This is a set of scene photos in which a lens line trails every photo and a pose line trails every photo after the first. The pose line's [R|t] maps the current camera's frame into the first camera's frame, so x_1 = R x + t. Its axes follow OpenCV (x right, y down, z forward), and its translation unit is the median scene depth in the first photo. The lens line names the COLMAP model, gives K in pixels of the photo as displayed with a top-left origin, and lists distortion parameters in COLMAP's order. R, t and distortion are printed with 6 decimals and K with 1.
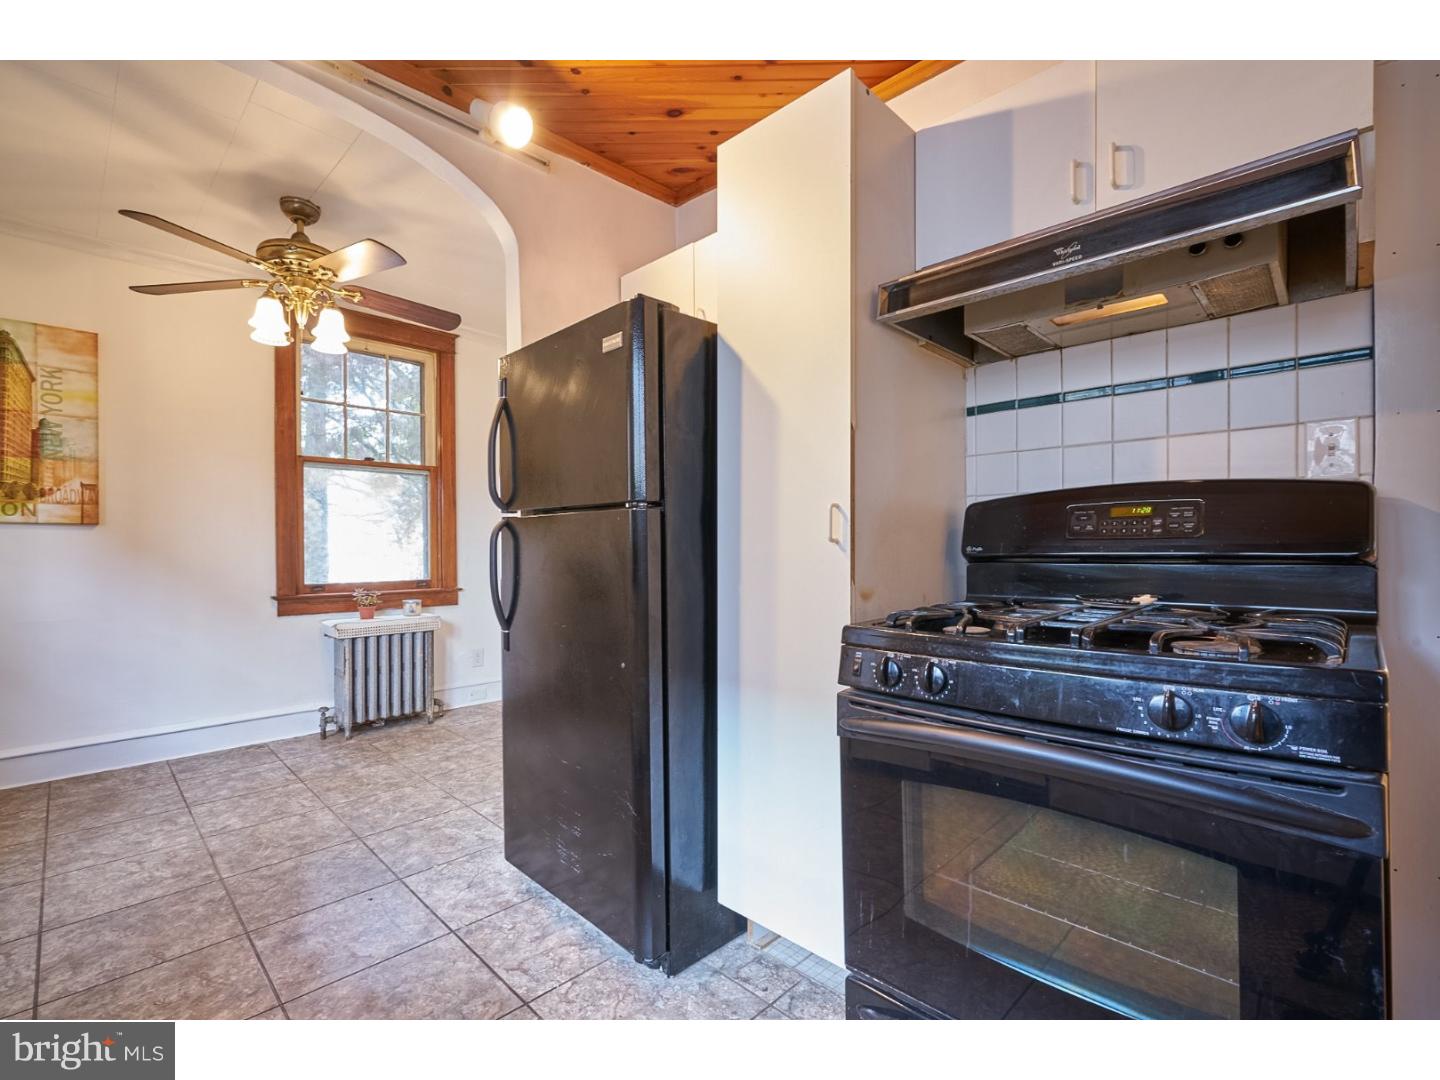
lens RADIAL K [[650.0, 0, 721.8], [0, 650.0, 549.5], [0, 0, 1]] dist [-0.002817, 0.000586]
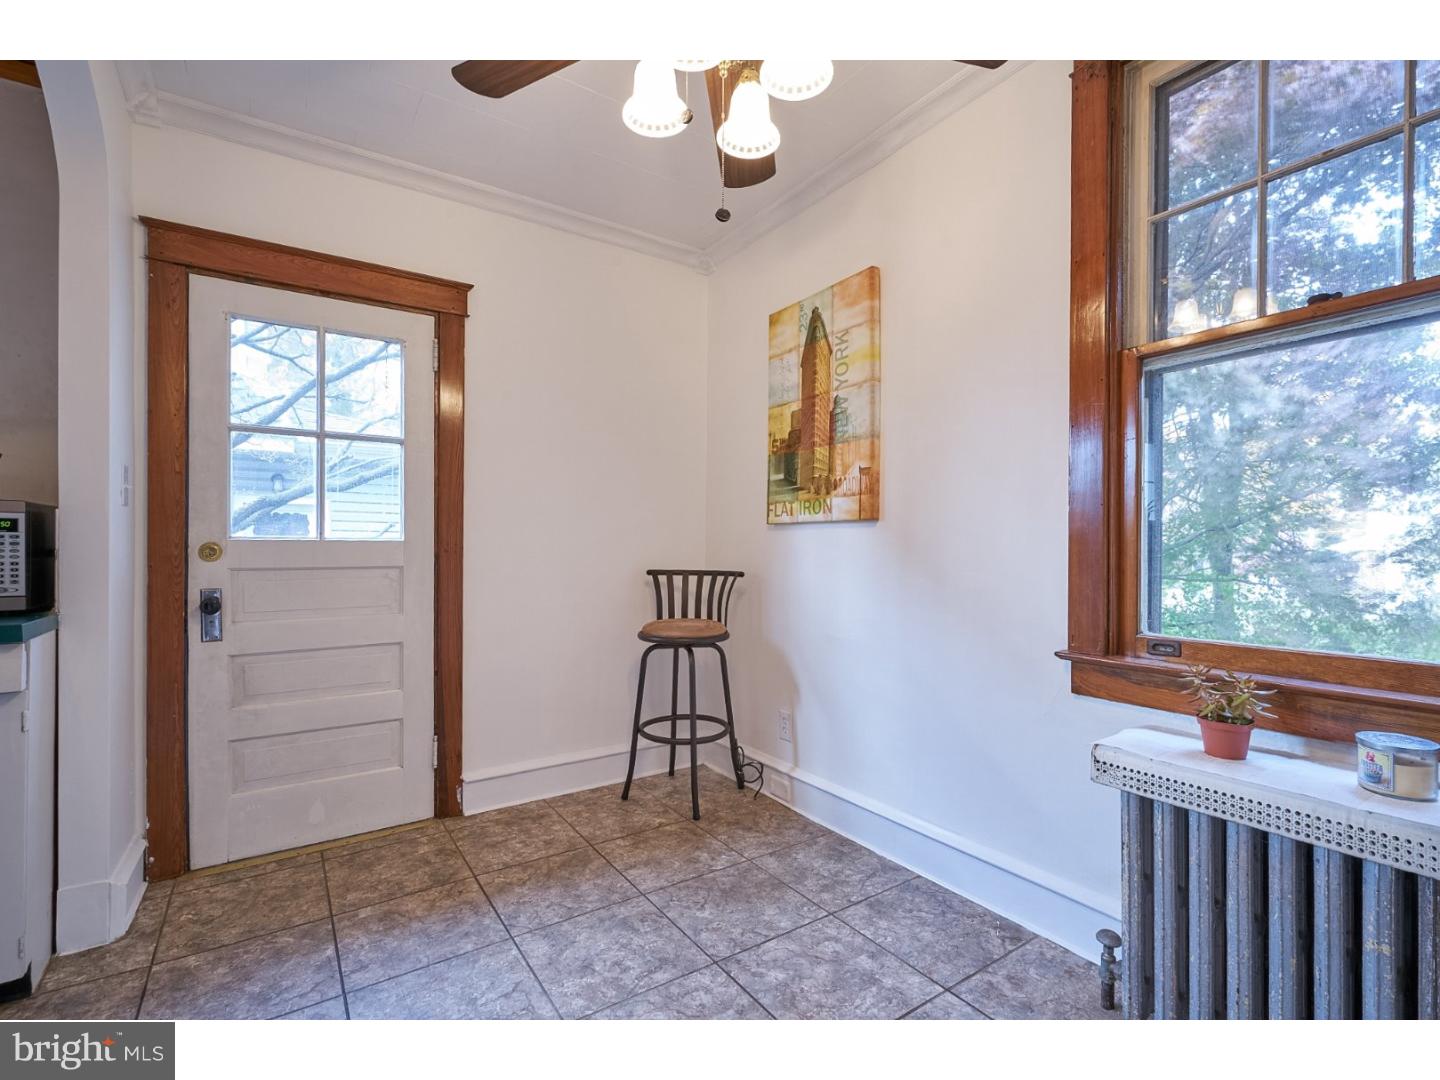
lens RADIAL K [[668.4, 0, 734.1], [0, 668.4, 548.7], [0, 0, 1]] dist [-0.009672, 0.000112]
pose [[-0.207012, 0.007795, -0.978307, -0.178943], [-0.000919, 0.999966, 0.008162, -0.011882], [0.978338, 0.002589, -0.206998, 1.064293]]
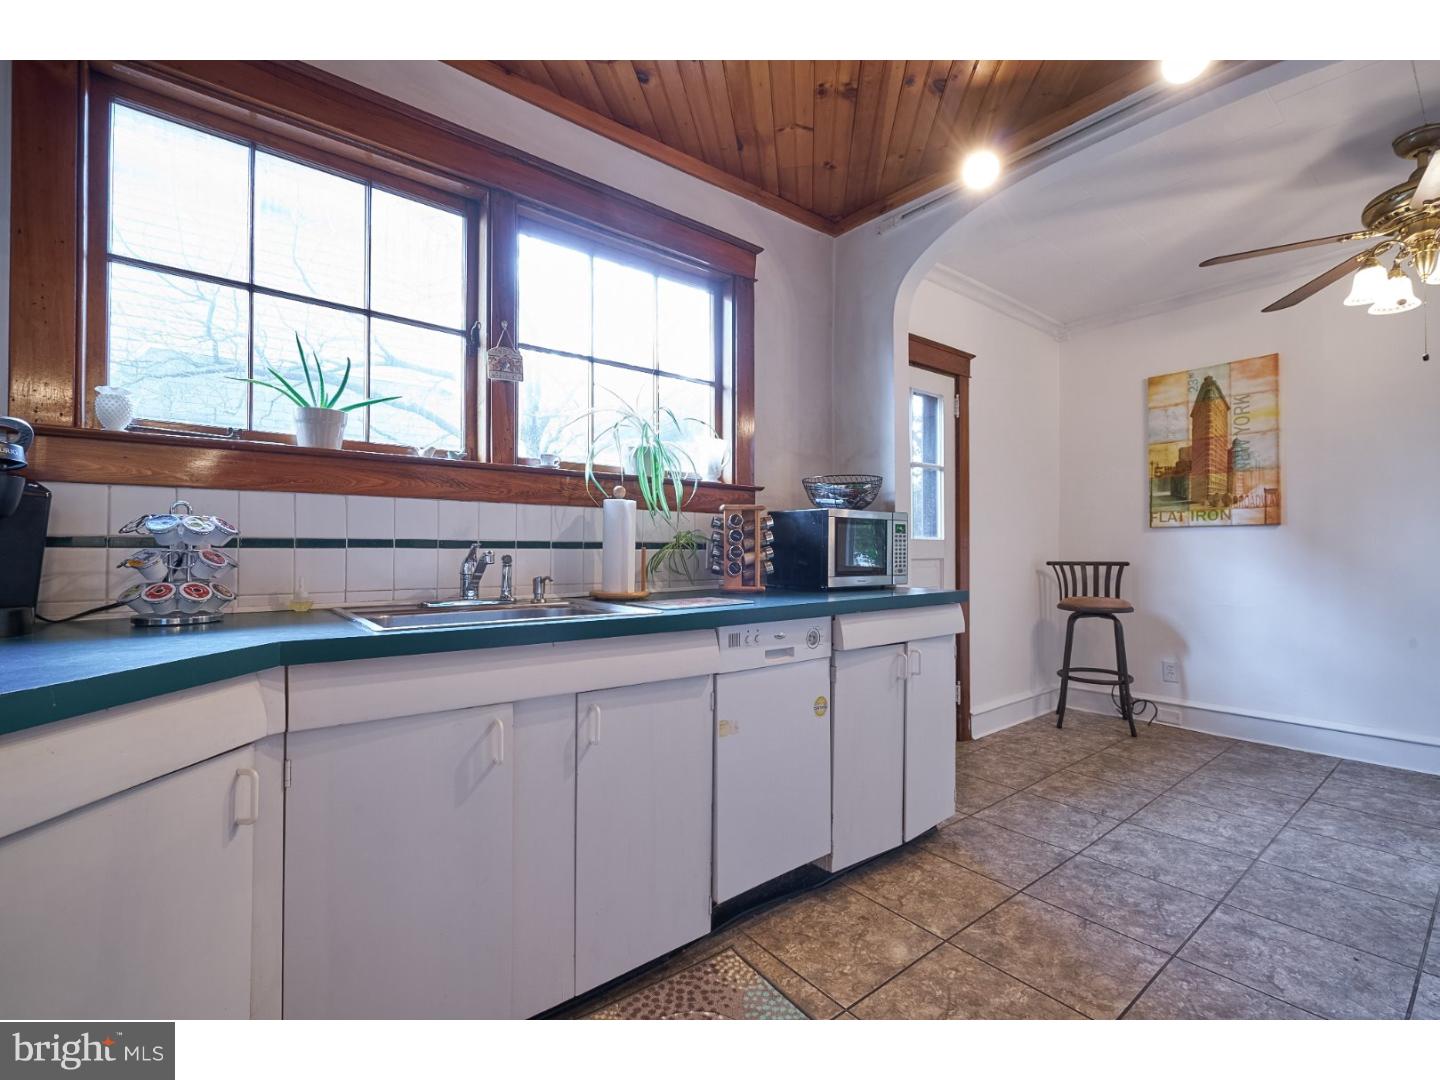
lens RADIAL K [[650.0, 0, 720.8], [0, 650.0, 545.3], [0, 0, 1]] dist [-0.002817, 0.000586]
pose [[-0.123344, -0.005096, -0.992351, 0.278483], [0.001426, 0.999985, -0.005313, 0.002109], [0.992363, -0.002070, -0.123335, 0.197092]]
